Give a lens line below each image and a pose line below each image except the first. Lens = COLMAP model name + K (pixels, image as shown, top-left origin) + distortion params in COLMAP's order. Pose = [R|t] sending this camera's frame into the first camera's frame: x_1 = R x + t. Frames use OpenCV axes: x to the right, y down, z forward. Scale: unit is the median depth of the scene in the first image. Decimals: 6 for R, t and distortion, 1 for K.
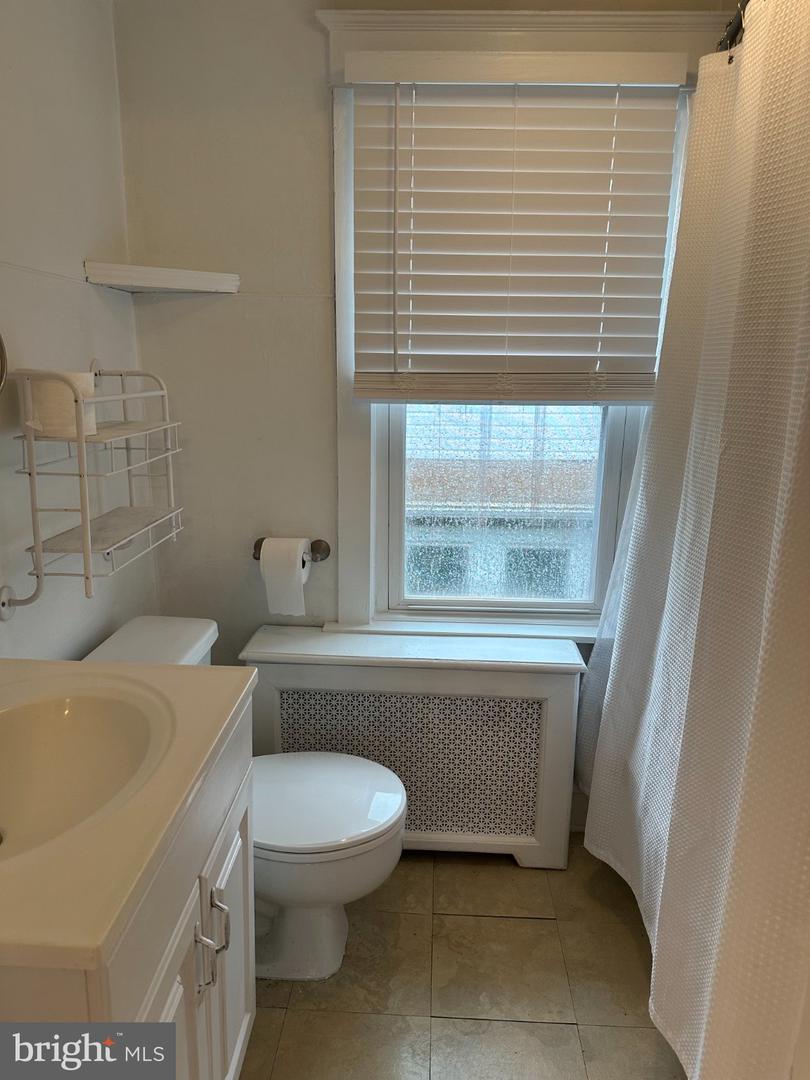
lens RADIAL K [[761.9, 0, 410.4], [0, 761.9, 538.6], [0, 0, 1]] dist [0.086045, -0.122707]
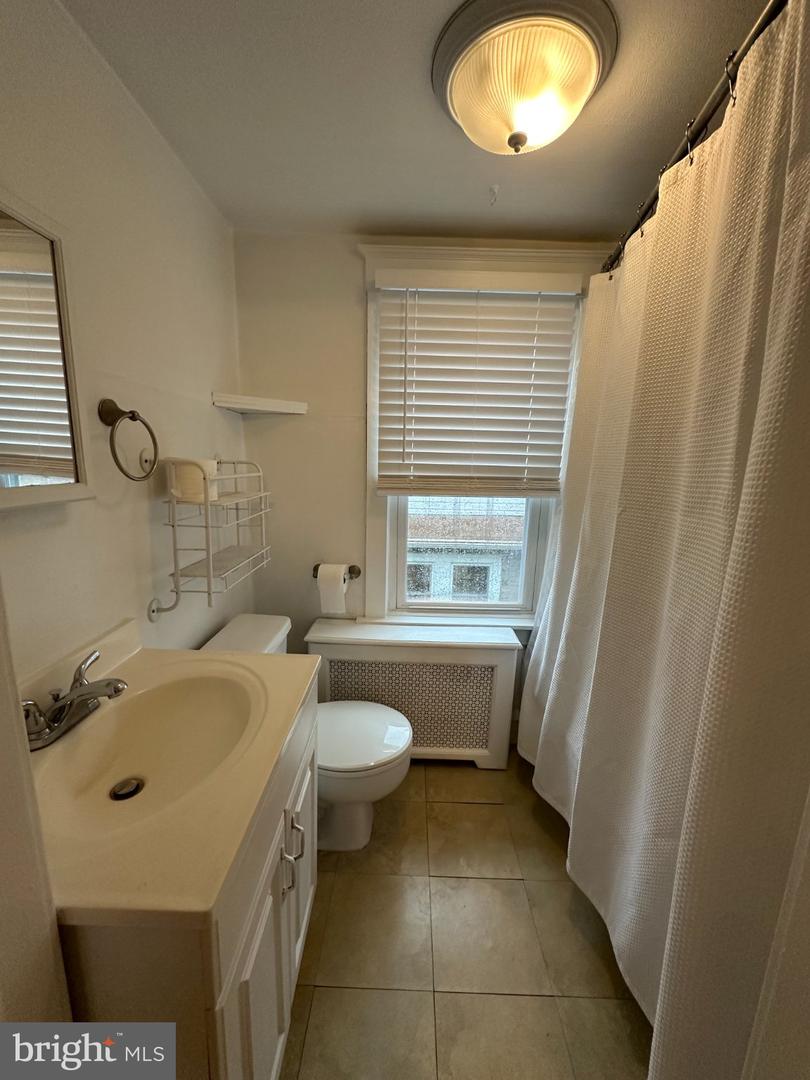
lens RADIAL K [[429.6, 0, 407.3], [0, 429.6, 541.5], [0, 0, 1]] dist [-0.001444, -0.000340]
pose [[0.999543, 0.003331, 0.030055, -0.041775], [-0.002100, 0.999162, -0.040883, -0.014622], [-0.030166, 0.040801, 0.998712, 0.106320]]
